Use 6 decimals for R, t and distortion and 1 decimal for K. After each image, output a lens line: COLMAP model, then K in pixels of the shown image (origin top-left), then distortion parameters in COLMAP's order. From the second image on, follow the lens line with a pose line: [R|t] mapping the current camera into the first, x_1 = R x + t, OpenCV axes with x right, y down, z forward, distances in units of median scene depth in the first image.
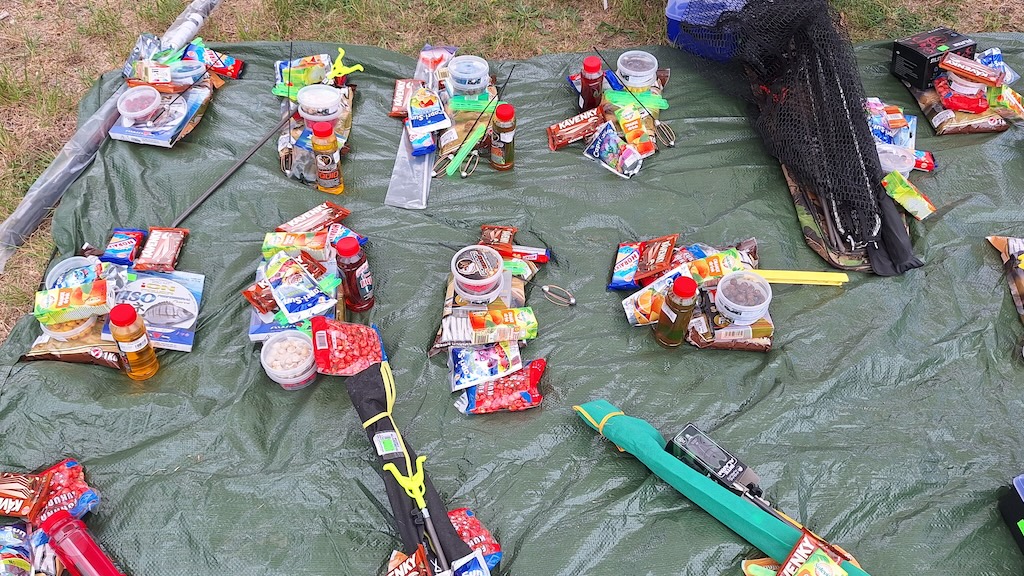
lens RADIAL K [[862.0, 0, 509.4], [0, 862.0, 285.1], [0, 0, 1]] dist [0.133888, -0.216204]
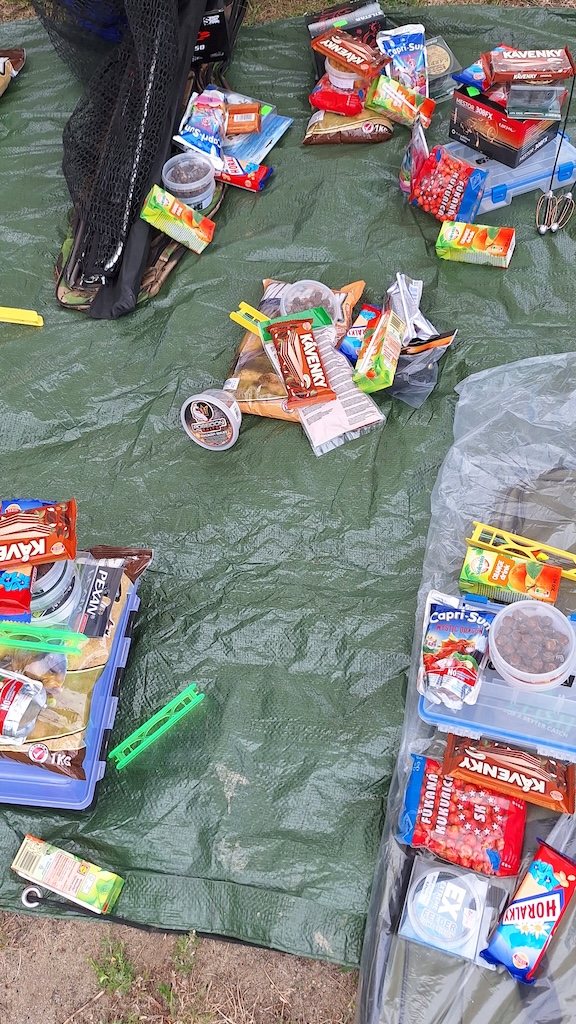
lens RADIAL K [[862.0, 0, 294.4], [0, 862.0, 505.1], [0, 0, 1]] dist [0.133888, -0.216204]
pose [[0.975691, 0.115929, -0.185978, 0.809757], [-0.070821, 0.969887, 0.233029, -0.046374], [0.207393, -0.214193, 0.954521, 0.208859]]
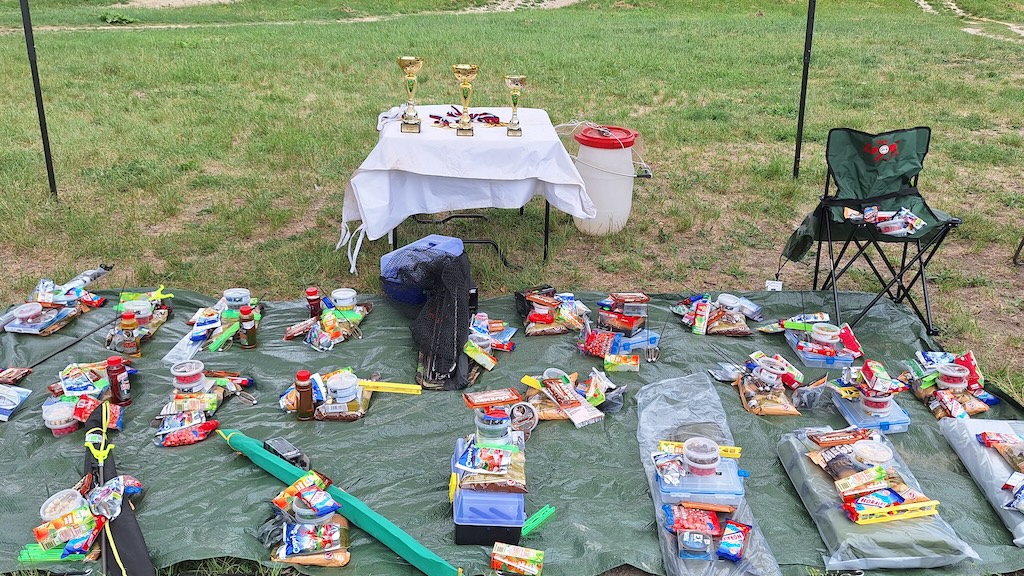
lens RADIAL K [[863.5, 0, 511.2], [0, 863.5, 300.8], [0, 0, 1]] dist [0.140282, -0.238863]
pose [[0.999979, 0.006485, 0.000419, 0.560210], [-0.005688, 0.904725, -0.425957, 0.550133], [-0.003141, 0.425946, 0.904743, -0.579671]]
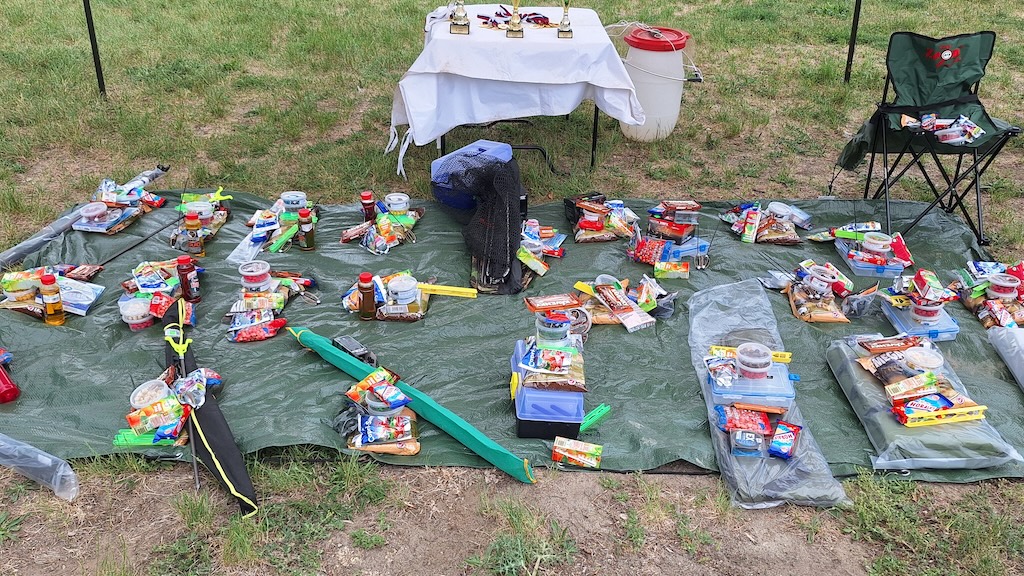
lens RADIAL K [[863.5, 0, 511.2], [0, 863.5, 300.8], [0, 0, 1]] dist [0.140282, -0.238863]
pose [[0.999368, 0.021524, -0.028306, 0.505602], [-0.029564, 0.945250, -0.325006, 0.565676], [0.019761, 0.325637, 0.945288, -0.614156]]
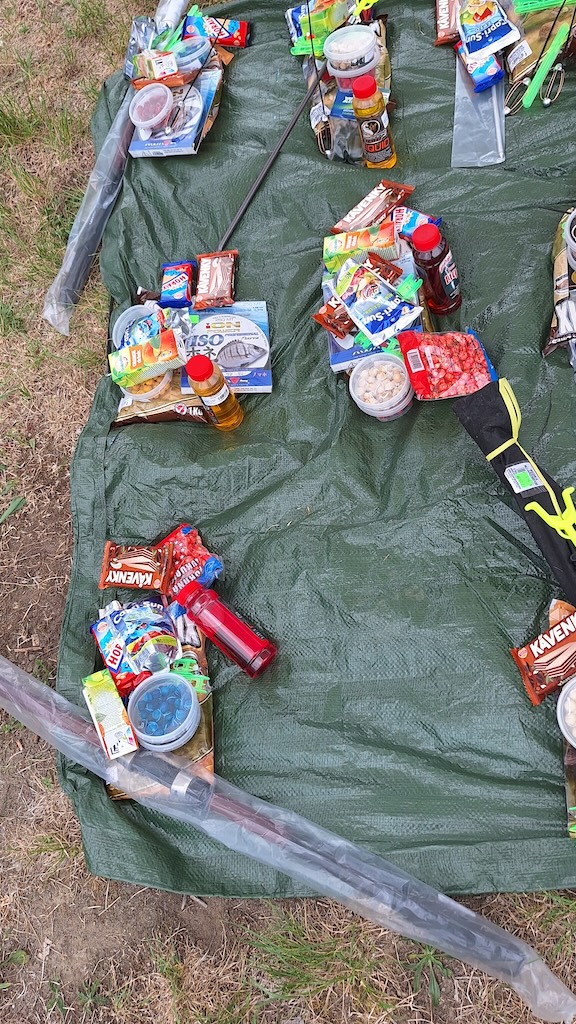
lens RADIAL K [[862.0, 0, 294.4], [0, 862.0, 505.1], [0, 0, 1]] dist [0.133888, -0.216204]
pose [[0.949535, -0.106450, -0.295045, -0.084906], [0.187777, 0.946383, 0.262868, -0.042883], [0.251243, -0.305005, 0.918612, 0.136506]]
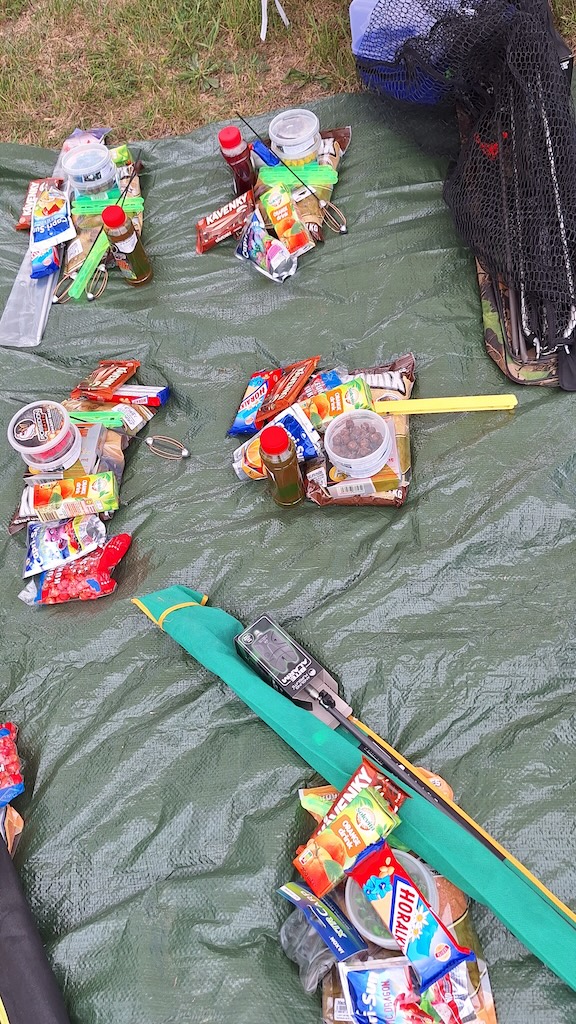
lens RADIAL K [[863.5, 0, 288.0], [0, 863.5, 512.0], [0, 0, 1]] dist [0.140282, -0.238863]
pose [[0.982038, -0.054795, -0.180554, 0.322545], [0.087366, 0.980197, 0.177712, -0.066397], [0.167241, -0.190294, 0.967377, 0.198668]]
